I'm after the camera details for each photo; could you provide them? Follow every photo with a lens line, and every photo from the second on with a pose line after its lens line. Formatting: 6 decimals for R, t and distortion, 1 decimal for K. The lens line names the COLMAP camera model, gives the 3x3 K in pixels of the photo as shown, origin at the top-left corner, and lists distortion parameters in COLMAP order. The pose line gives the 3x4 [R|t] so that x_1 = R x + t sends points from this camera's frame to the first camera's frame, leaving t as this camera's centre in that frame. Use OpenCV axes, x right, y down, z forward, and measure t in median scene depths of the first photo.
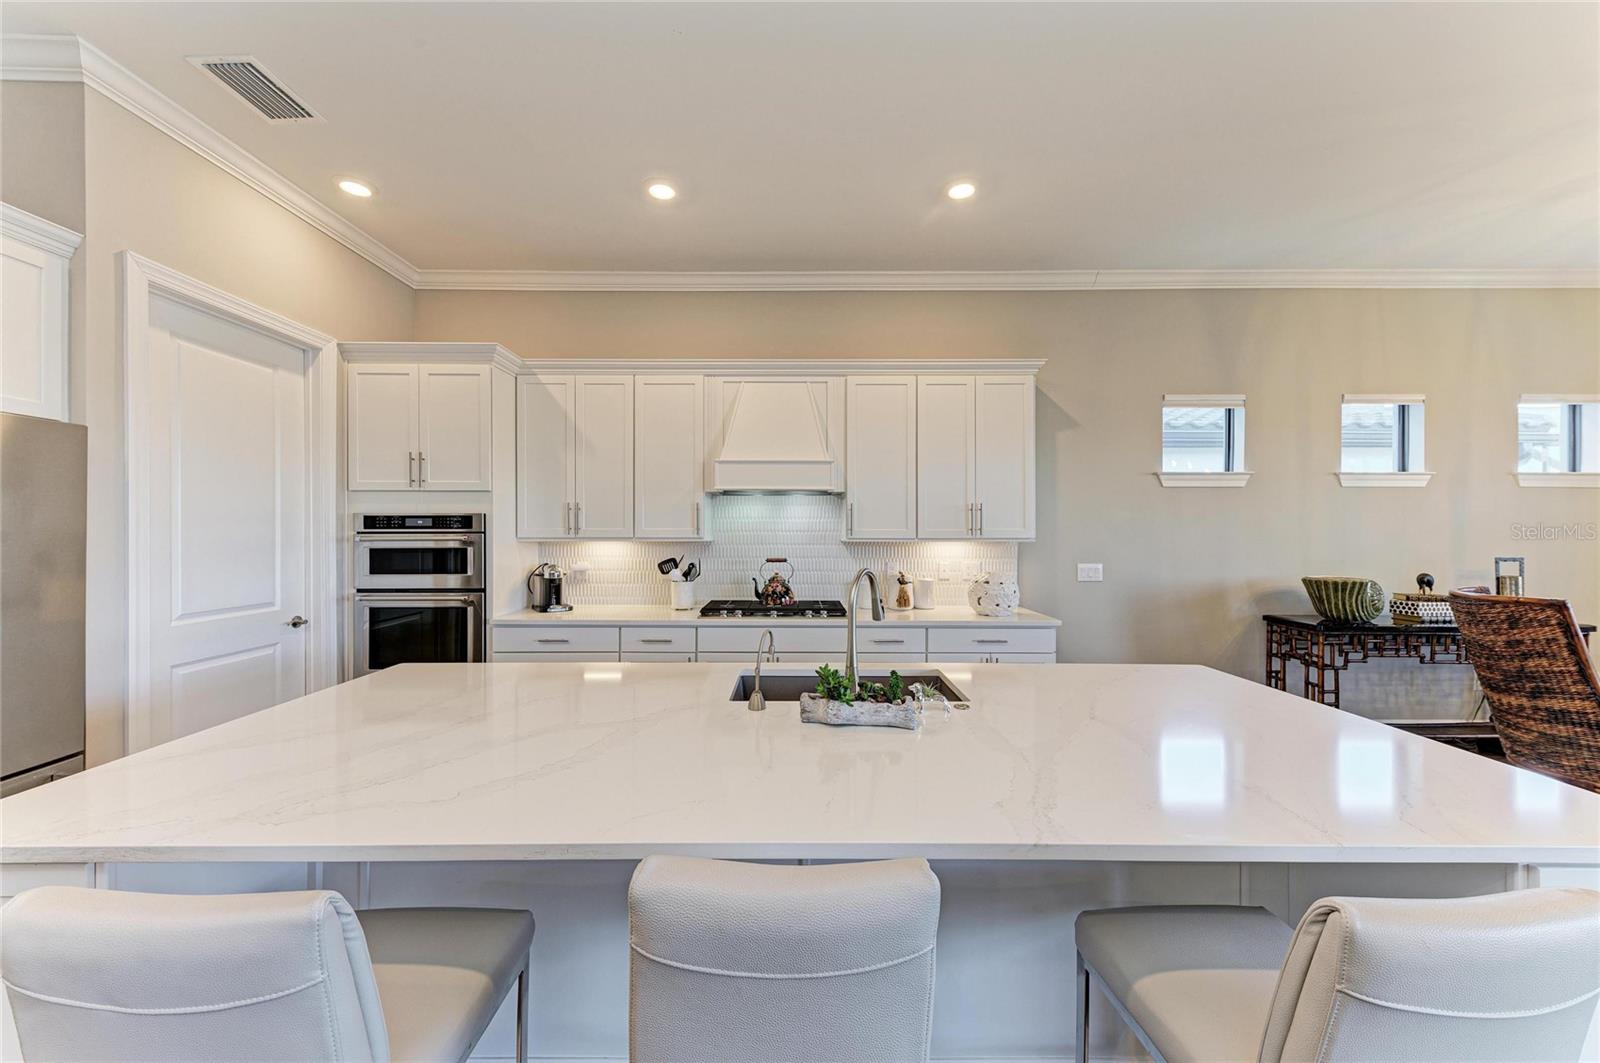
lens RADIAL K [[568.3, 0, 801.8], [0, 568.3, 532.0], [0, 0, 1]] dist [0.015329, -0.000103]
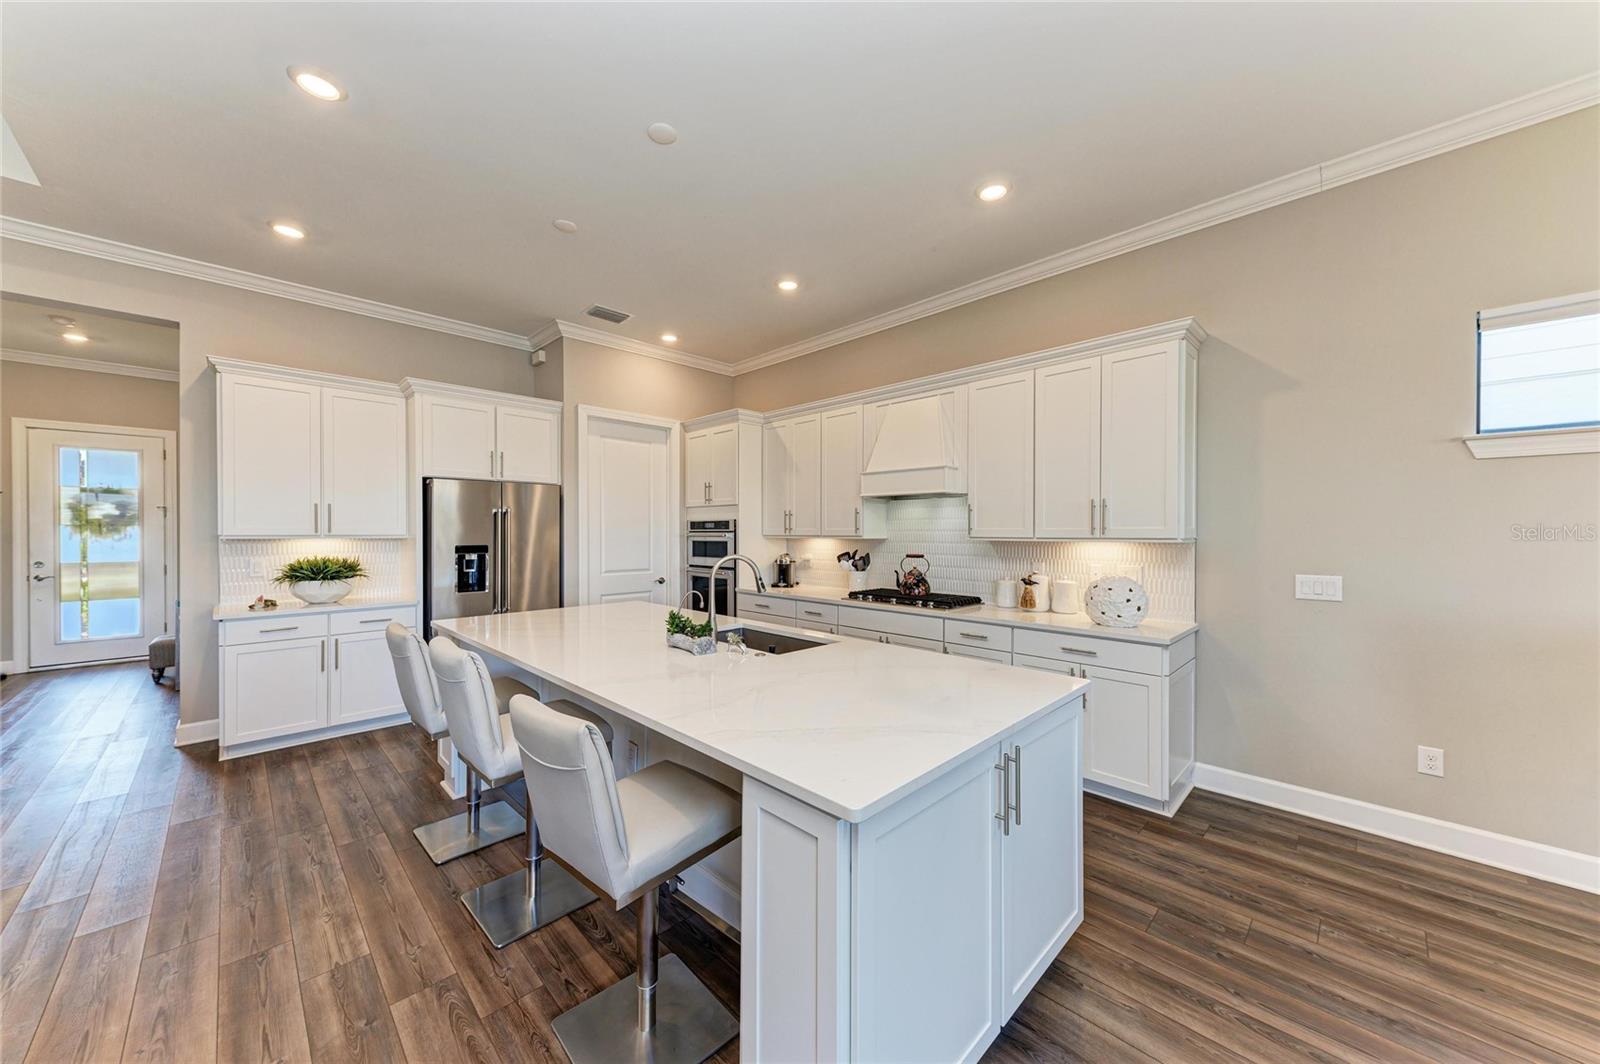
lens RADIAL K [[568.3, 0, 801.8], [0, 568.3, 532.5], [0, 0, 1]] dist [0.015329, -0.000103]
pose [[0.708326, 0.001280, -0.705884, 0.609539], [-0.000307, 0.999999, 0.001506, 0.000861], [0.705886, -0.000850, 0.708325, 0.034454]]
